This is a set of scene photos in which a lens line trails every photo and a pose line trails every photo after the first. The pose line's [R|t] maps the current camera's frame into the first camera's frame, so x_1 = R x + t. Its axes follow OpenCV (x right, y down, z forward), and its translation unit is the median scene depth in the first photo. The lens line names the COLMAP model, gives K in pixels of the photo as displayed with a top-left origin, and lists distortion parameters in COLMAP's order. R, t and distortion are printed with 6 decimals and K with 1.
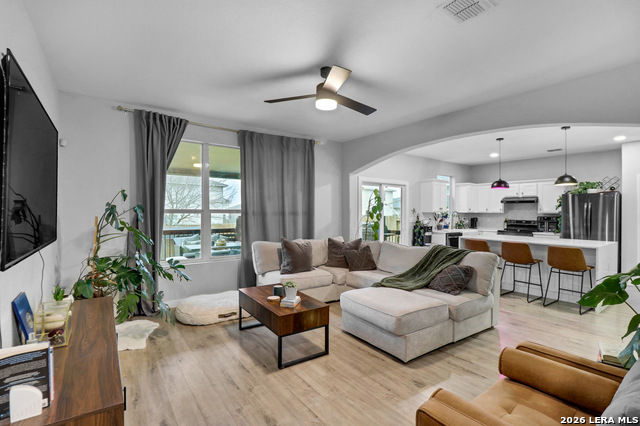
lens RADIAL K [[301.4, 0, 320.0], [0, 301.4, 213.0], [0, 0, 1]] dist [0.010817, -0.025889]
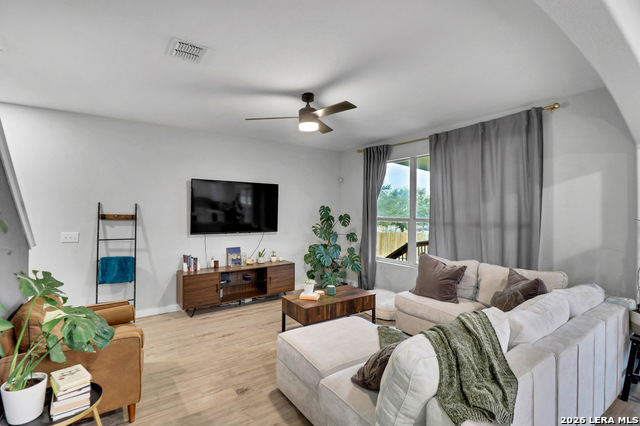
lens RADIAL K [[301.4, 0, 320.0], [0, 301.4, 213.0], [0, 0, 1]] dist [0.010817, -0.025889]
pose [[-0.001269, -0.007016, -0.999975, 0.442440], [-0.015953, 0.999848, -0.006995, -0.009437], [0.999872, 0.015943, -0.001381, 0.413350]]
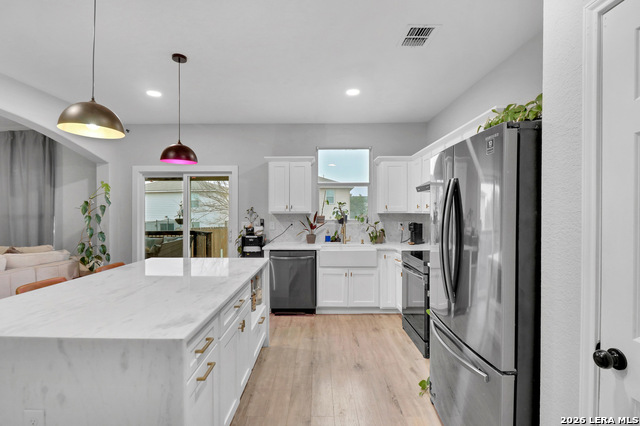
lens RADIAL K [[301.4, 0, 320.0], [0, 301.4, 213.0], [0, 0, 1]] dist [0.010817, -0.025889]
pose [[0.802545, -0.002915, -0.596585, 0.825396], [0.001680, 0.999995, -0.002626, -0.000676], [0.596590, 0.001105, 0.802546, 0.592333]]
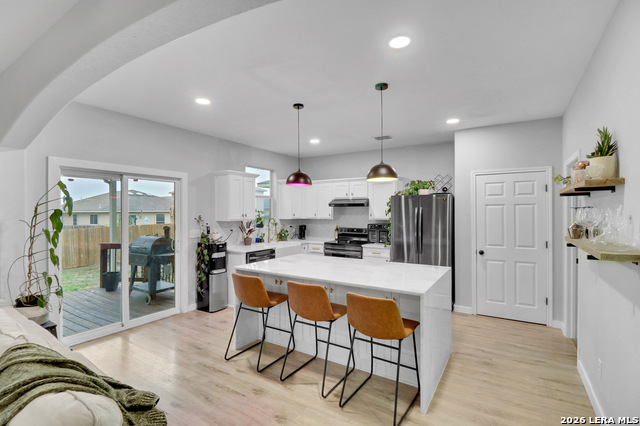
lens RADIAL K [[301.4, 0, 320.0], [0, 301.4, 213.0], [0, 0, 1]] dist [0.010817, -0.025889]
pose [[0.928045, -0.009405, 0.372349, 0.317925], [0.009392, 0.999954, 0.001850, -0.019585], [-0.372350, 0.001780, 0.928091, 0.319680]]
